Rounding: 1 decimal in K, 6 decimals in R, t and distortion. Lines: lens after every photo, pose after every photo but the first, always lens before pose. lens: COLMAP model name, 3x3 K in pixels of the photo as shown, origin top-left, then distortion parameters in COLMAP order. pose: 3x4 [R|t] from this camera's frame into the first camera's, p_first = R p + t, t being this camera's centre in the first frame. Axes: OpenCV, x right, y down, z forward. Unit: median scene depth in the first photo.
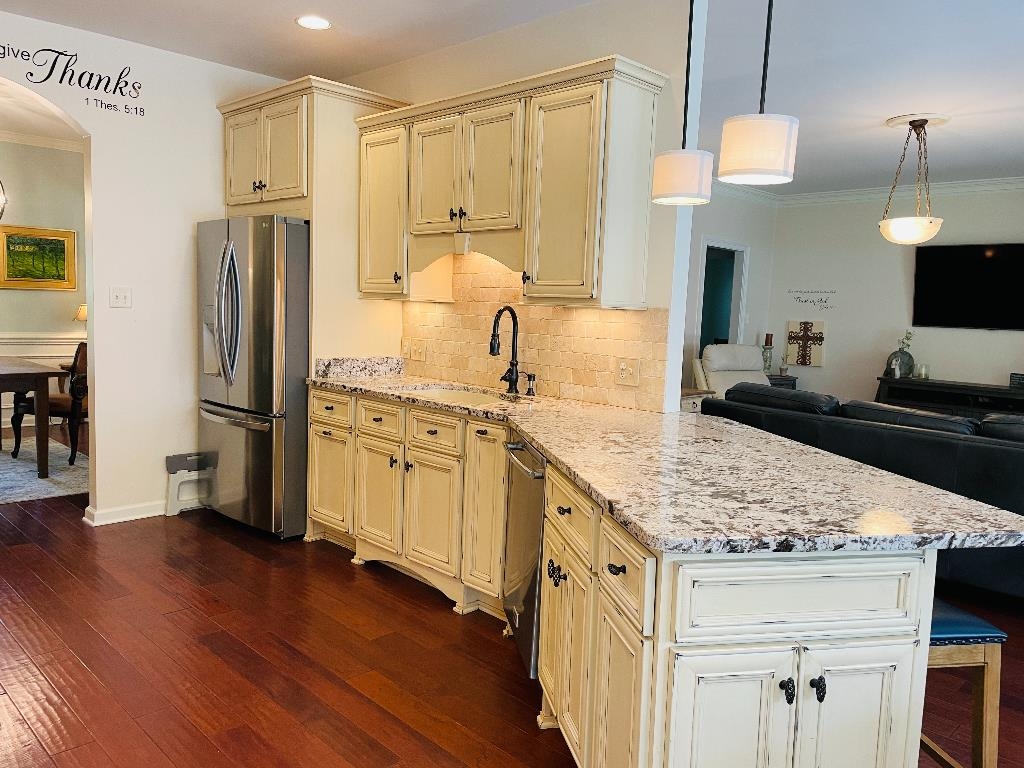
lens RADIAL K [[776.1, 0, 516.6], [0, 776.1, 381.3], [0, 0, 1]] dist [0.099347, -0.185979]
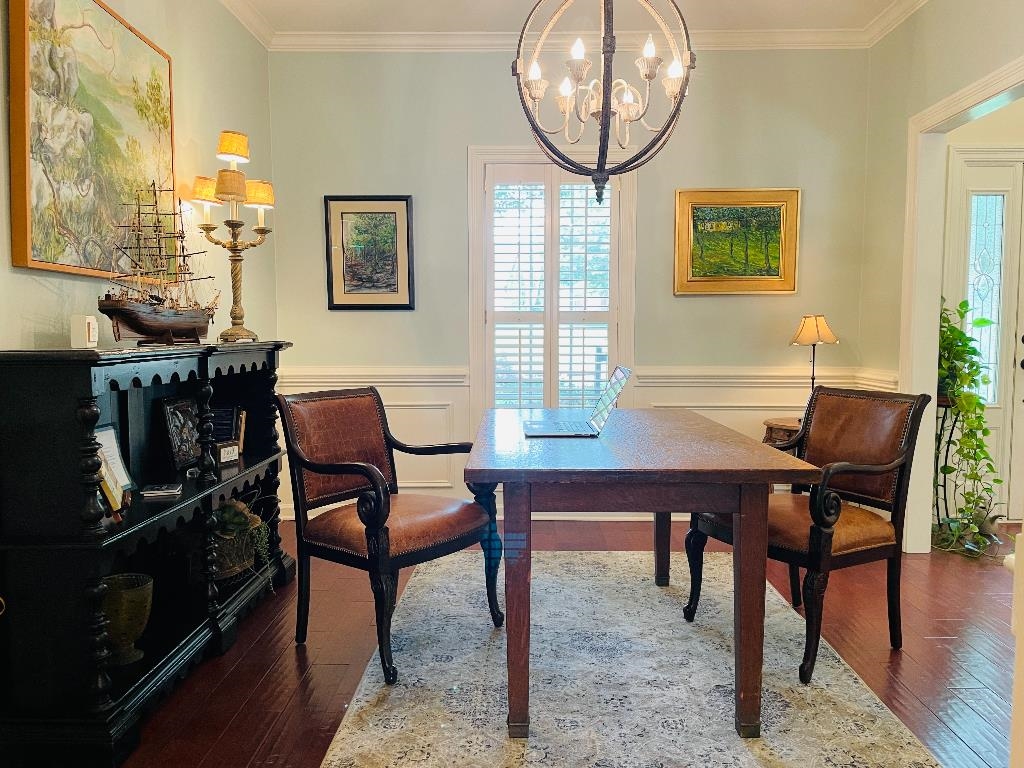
lens RADIAL K [[776.1, 0, 516.6], [0, 776.1, 381.3], [0, 0, 1]] dist [0.099347, -0.185979]
pose [[0.693700, 0.011052, -0.720179, -0.374555], [-0.042362, 0.998777, -0.025477, -0.031090], [0.719017, 0.048181, 0.693320, 0.590648]]
